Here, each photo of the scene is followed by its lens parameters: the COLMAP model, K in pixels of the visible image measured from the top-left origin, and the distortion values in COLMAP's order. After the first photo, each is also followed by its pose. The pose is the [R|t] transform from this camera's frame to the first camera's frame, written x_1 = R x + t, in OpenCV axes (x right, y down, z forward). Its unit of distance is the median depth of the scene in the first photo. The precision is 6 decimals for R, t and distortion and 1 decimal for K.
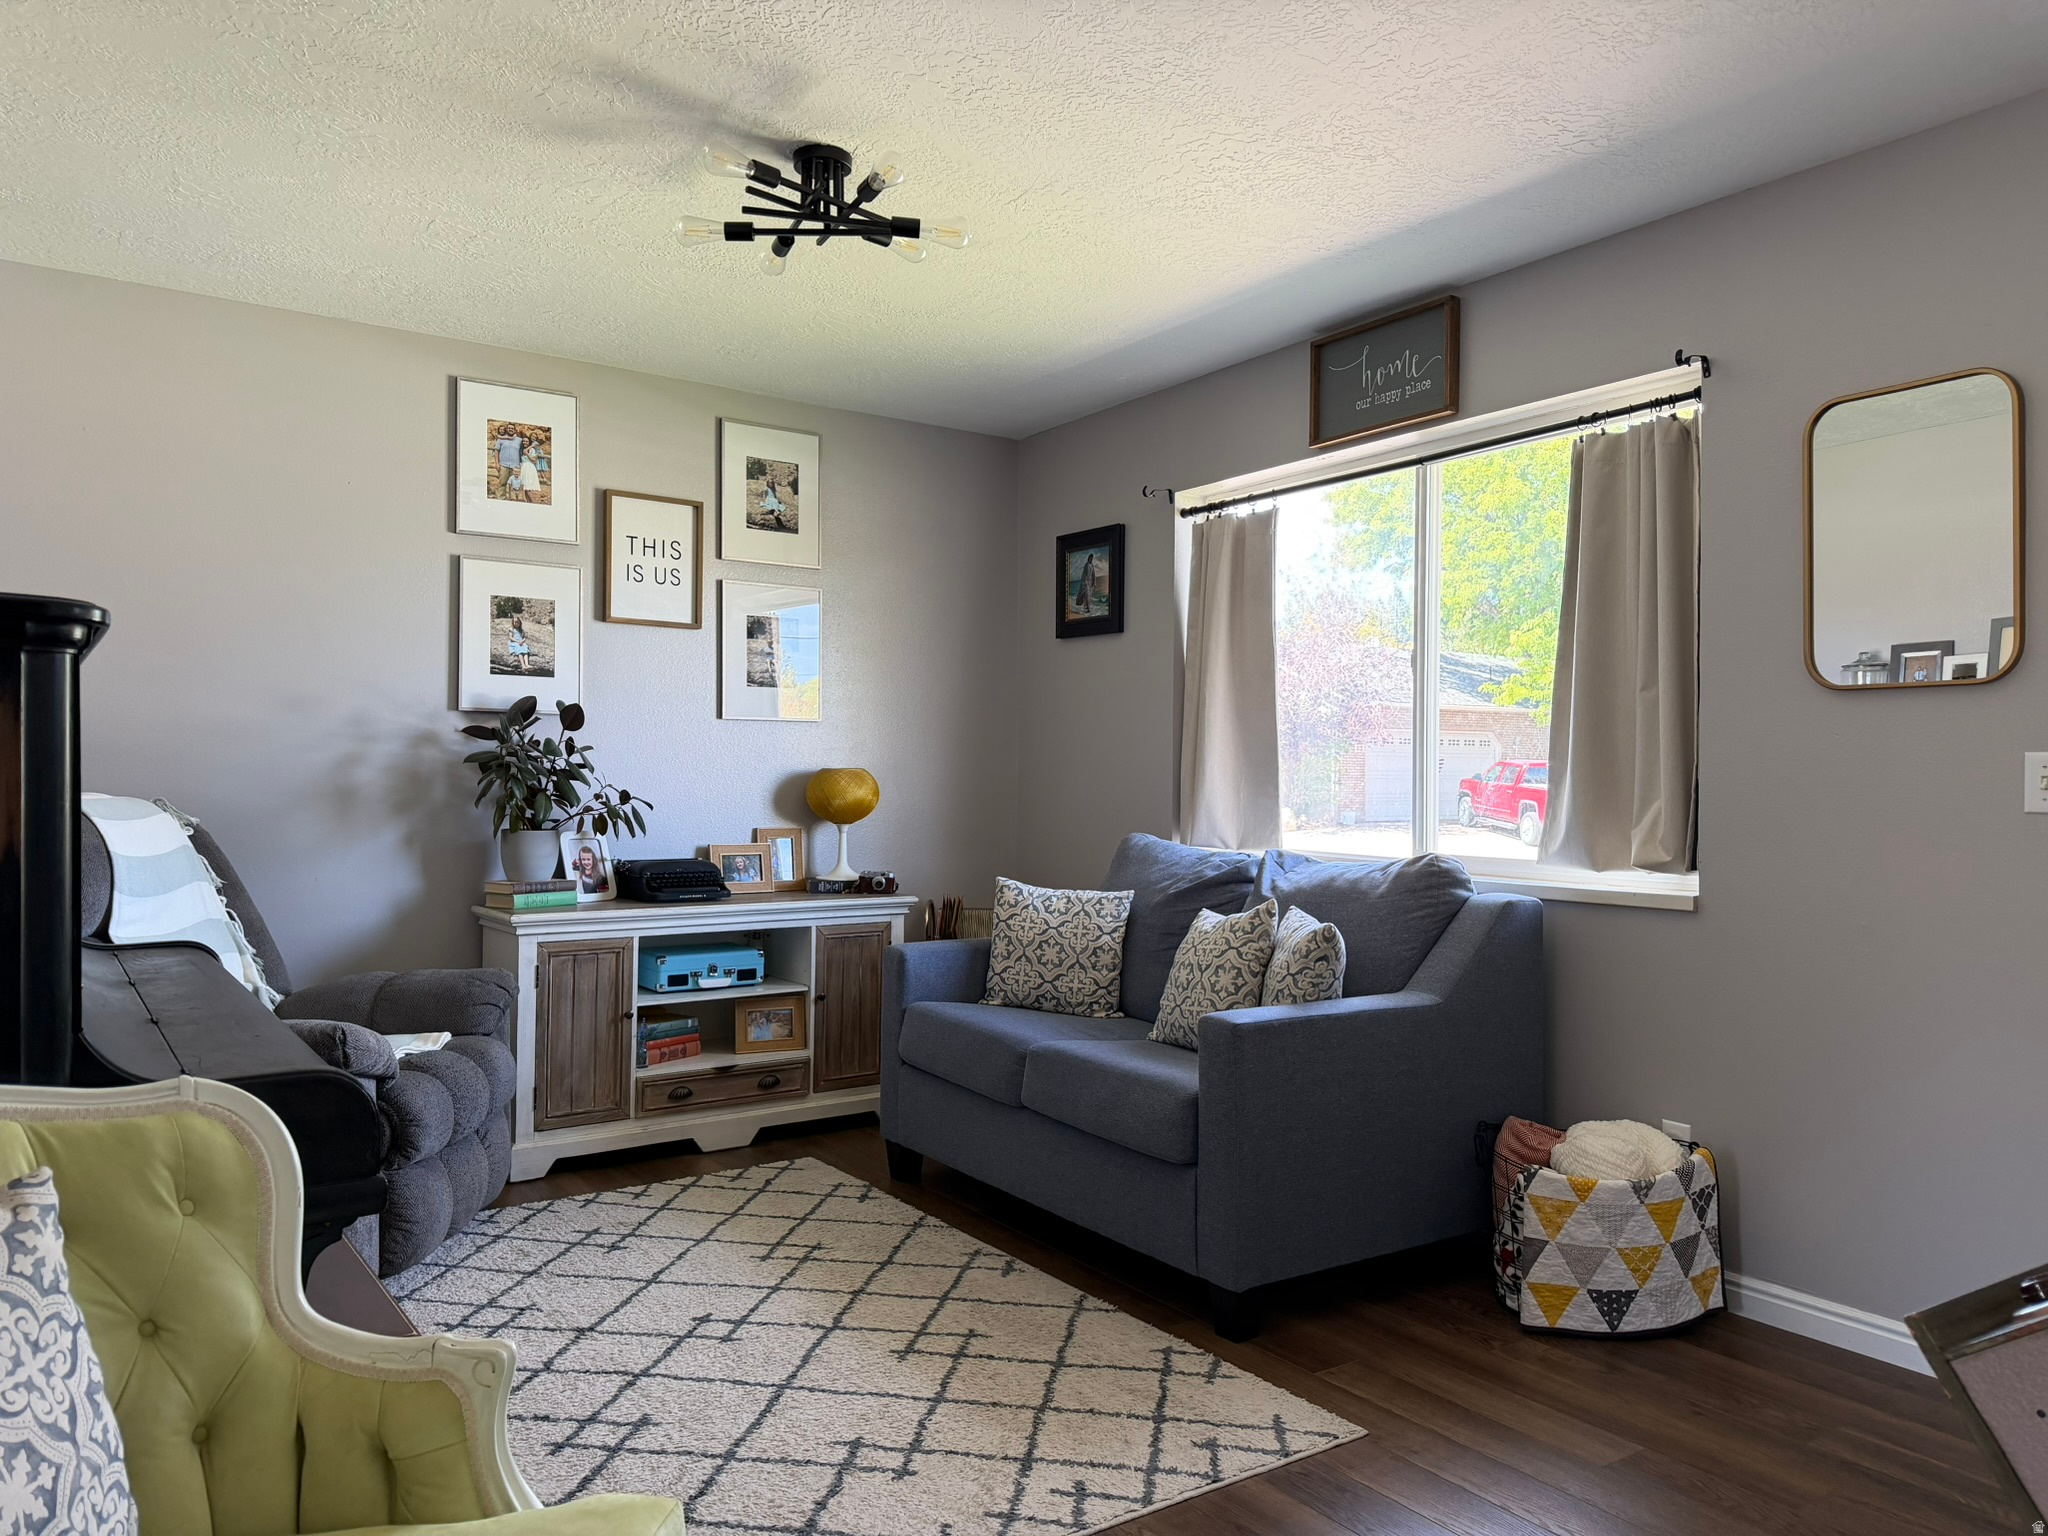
lens RADIAL K [[1441.4, 0, 1034.4], [0, 1441.4, 773.0], [0, 0, 1]] dist [0.113274, -0.171826]
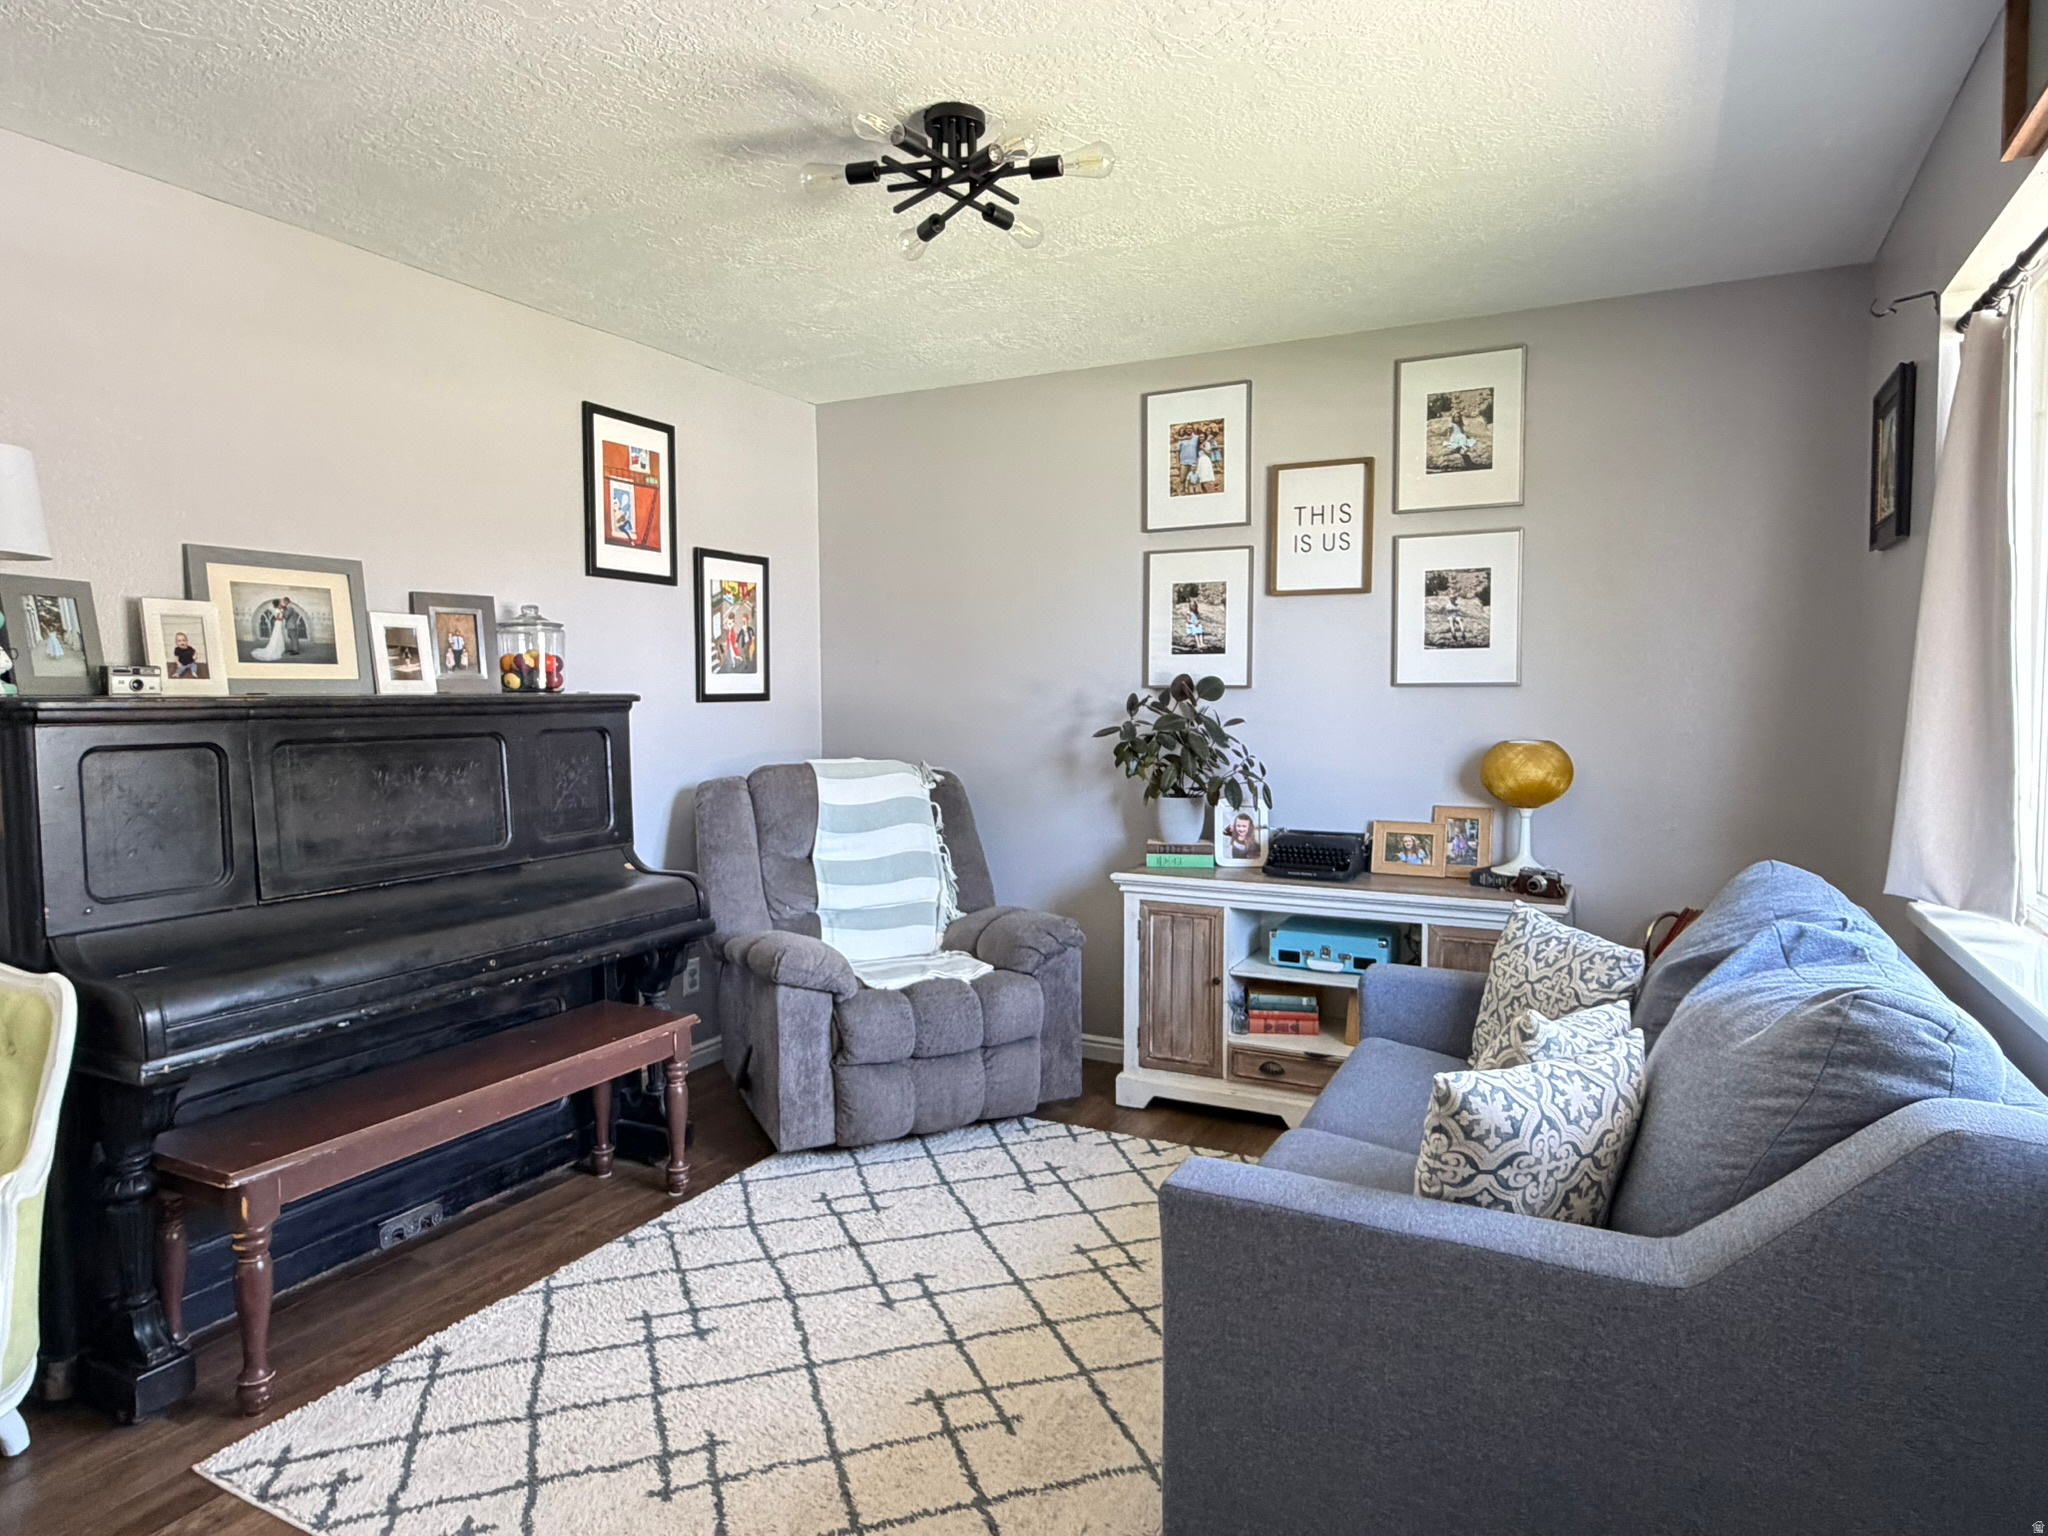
lens RADIAL K [[1218.6, 0, 1019.7], [0, 1218.6, 764.1], [0, 0, 1]] dist [0.006258, 0.001349]
pose [[0.460437, 0.042130, -0.886692, 0.403035], [0.010627, 0.998540, 0.052962, -0.034346], [0.887629, -0.033809, 0.459317, 0.459150]]
